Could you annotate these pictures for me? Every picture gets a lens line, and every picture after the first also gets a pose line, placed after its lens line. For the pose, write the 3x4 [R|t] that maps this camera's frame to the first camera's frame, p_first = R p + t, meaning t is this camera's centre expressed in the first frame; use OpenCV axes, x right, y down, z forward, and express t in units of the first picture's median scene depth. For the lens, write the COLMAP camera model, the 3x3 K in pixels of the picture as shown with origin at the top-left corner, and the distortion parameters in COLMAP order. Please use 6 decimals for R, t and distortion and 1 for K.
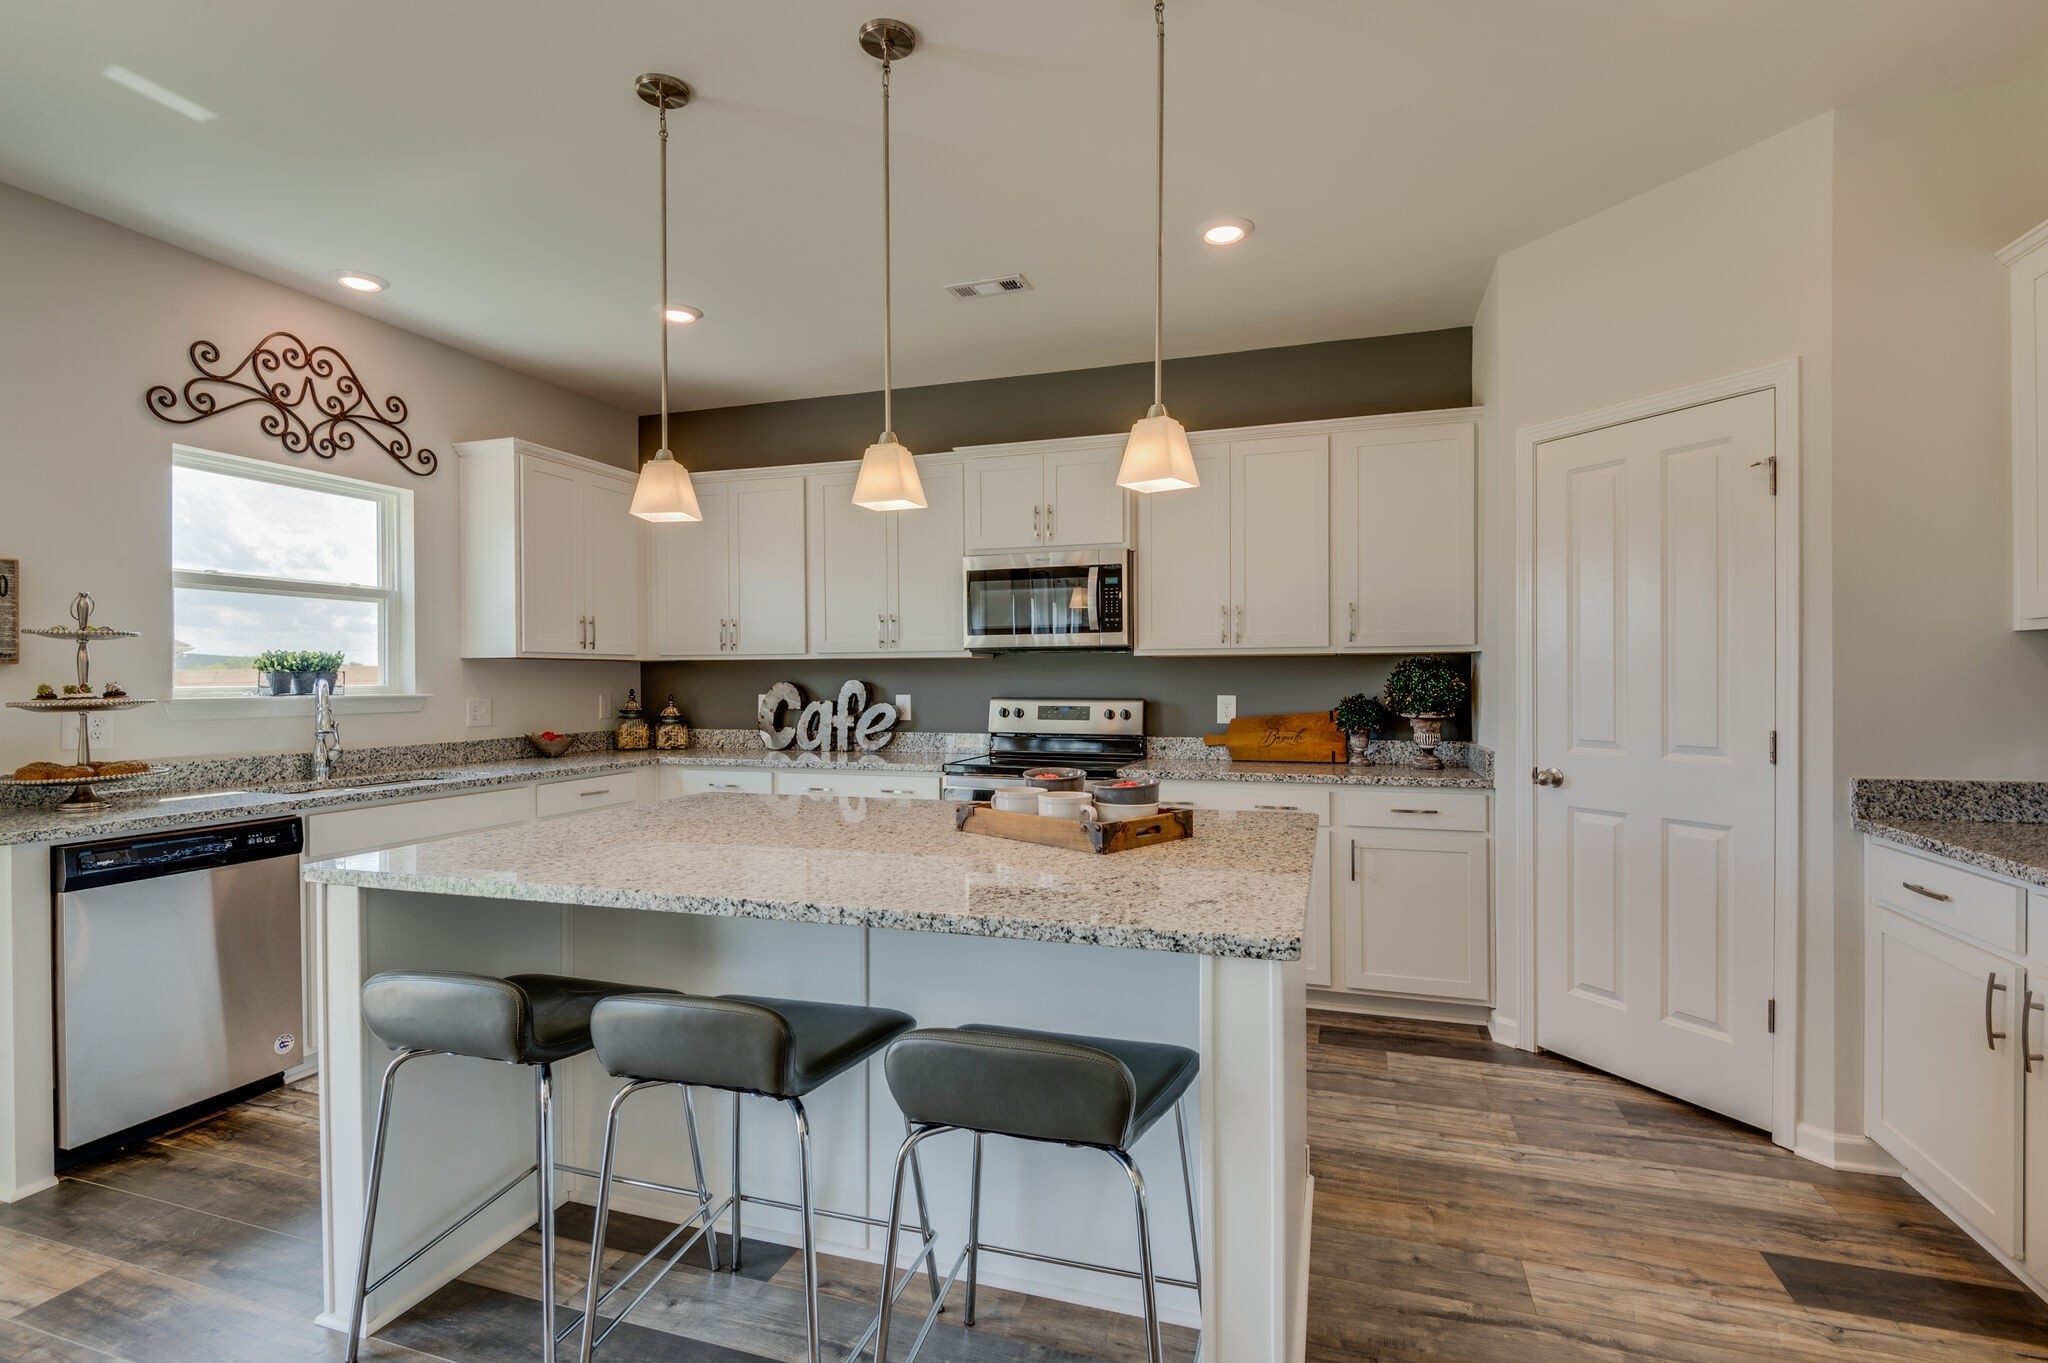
lens RADIAL K [[945.2, 0, 1030.8], [0, 945.2, 682.8], [0, 0, 1]] dist [0.022259, -0.024915]
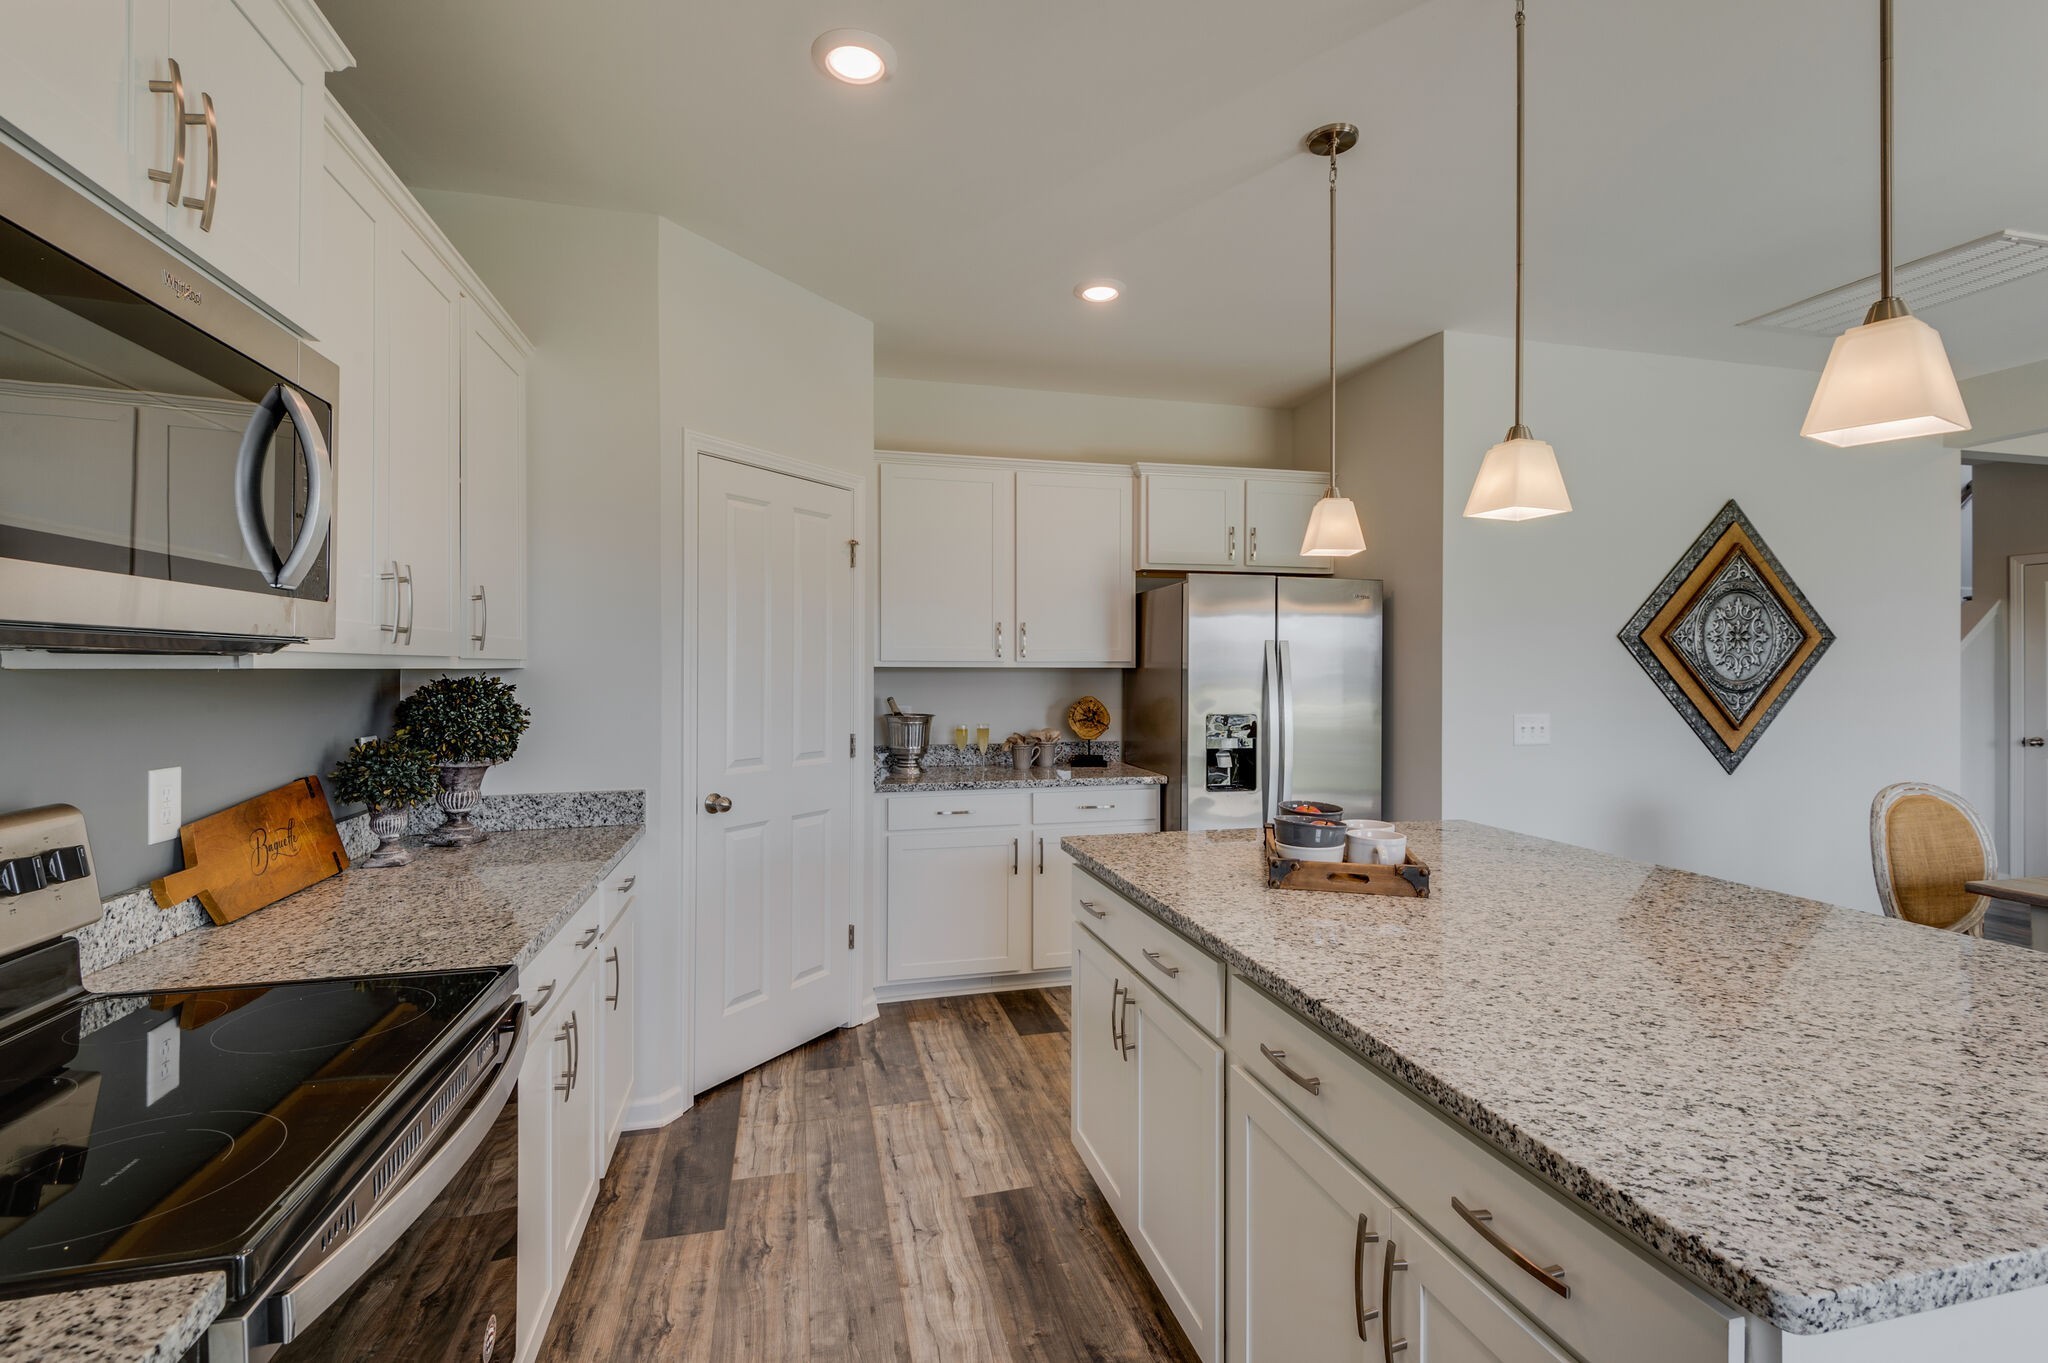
lens RADIAL K [[916.2, 0, 1027.2], [0, 916.2, 677.4], [0, 0, 1]] dist [0.027585, -0.020814]
pose [[-0.531515, -0.003060, 0.847043, -0.329861], [0.006379, 0.999951, 0.007615, -0.027138], [-0.847025, 0.009451, -0.531470, 0.979914]]
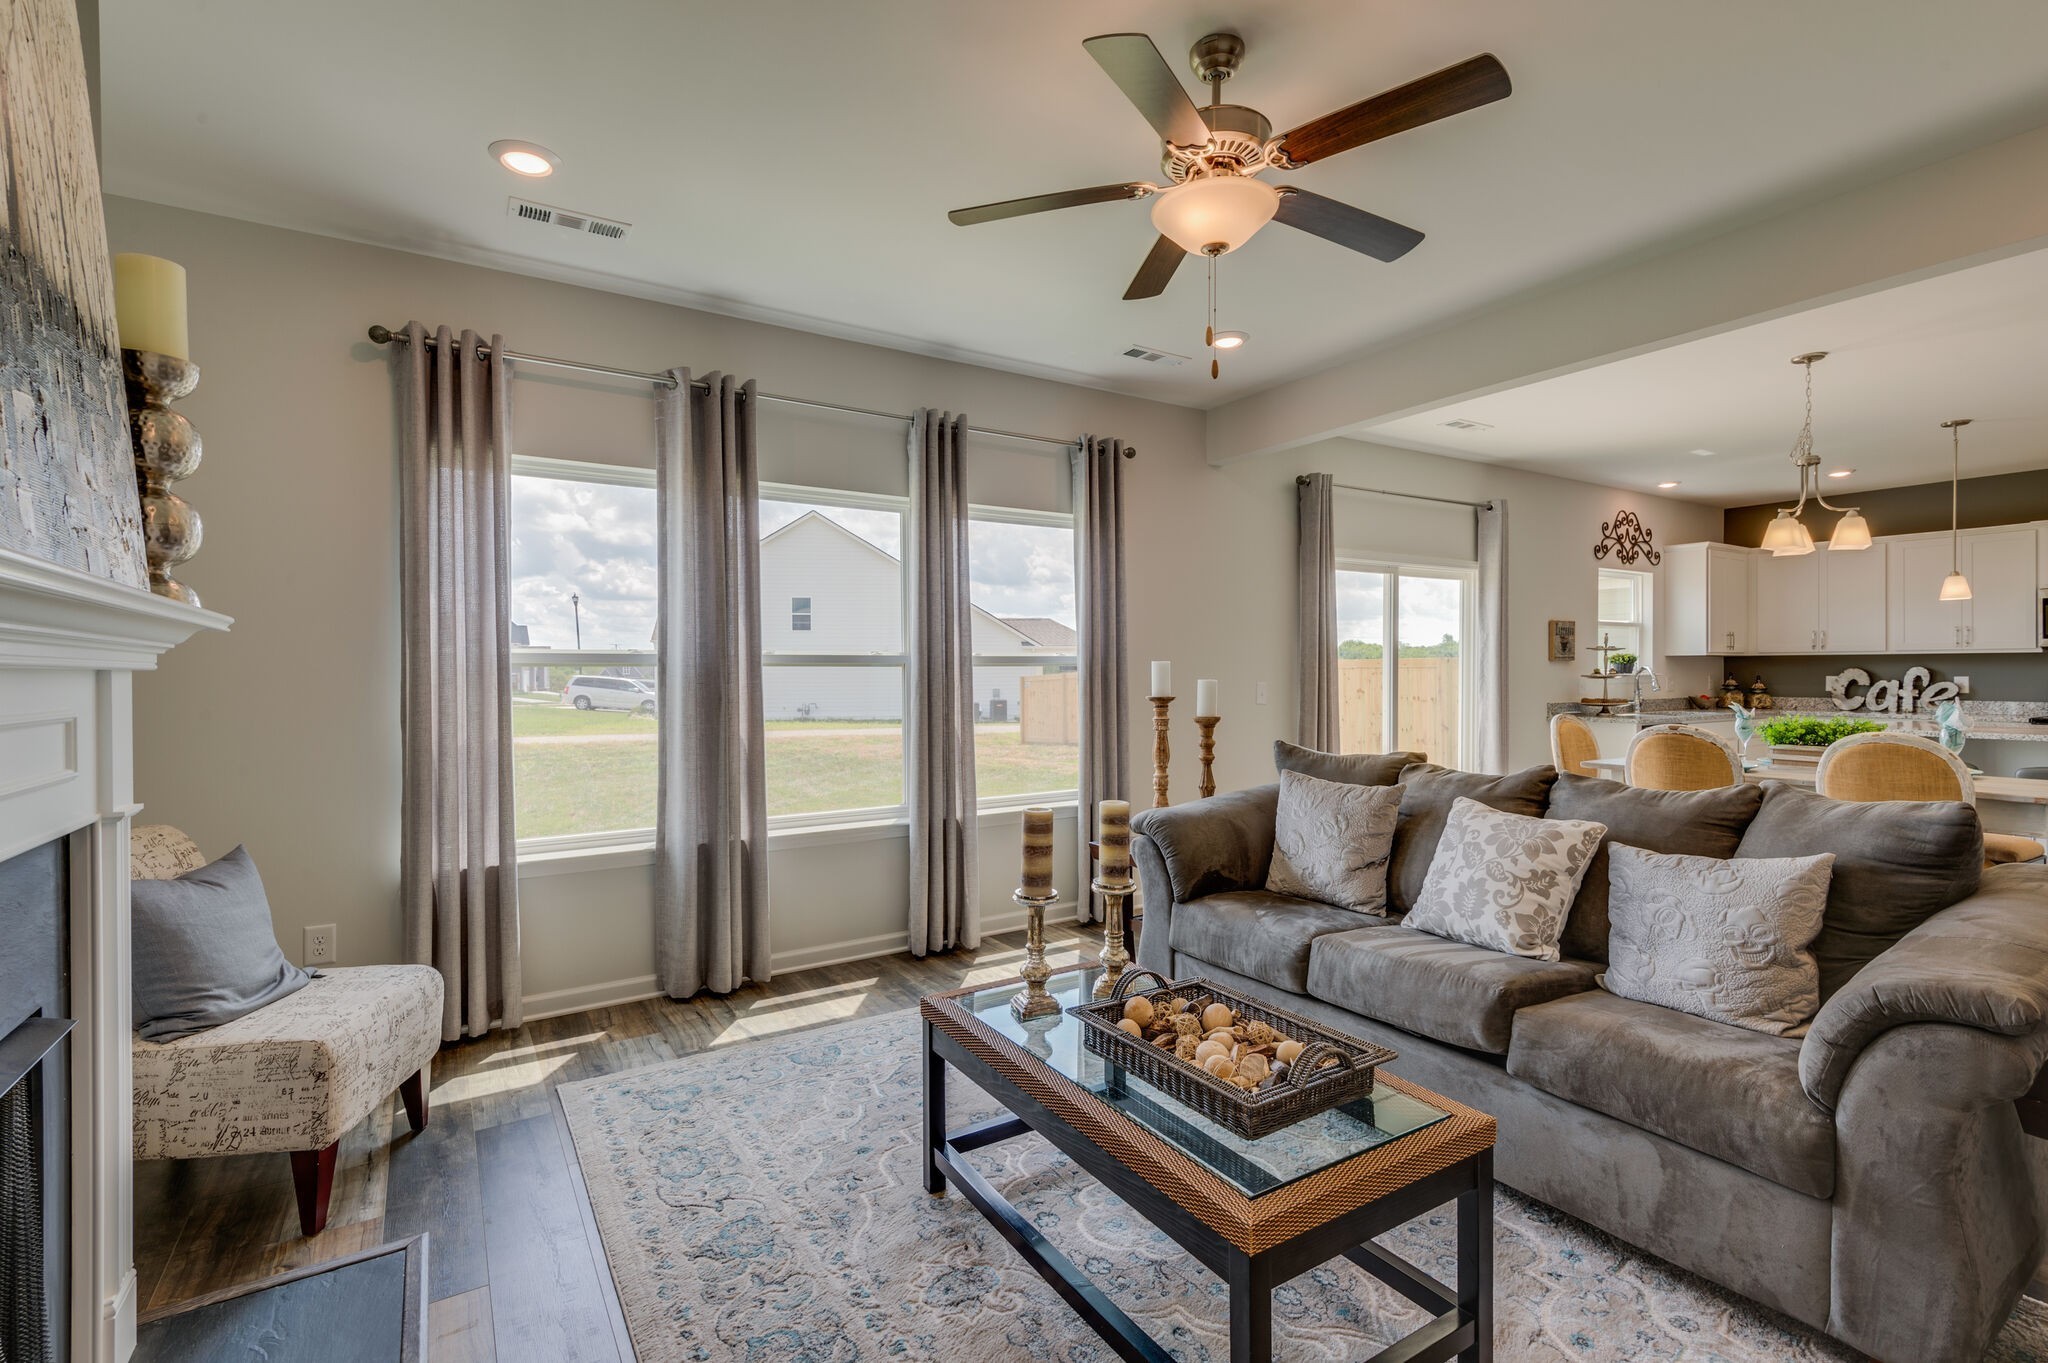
lens RADIAL K [[916.2, 0, 1027.2], [0, 916.2, 677.4], [0, 0, 1]] dist [0.027585, -0.020814]
pose [[0.764781, 0.007727, -0.644244, -0.401065], [-0.002983, 0.999960, 0.008453, 0.006969], [0.644283, -0.004543, 0.764773, -1.366878]]
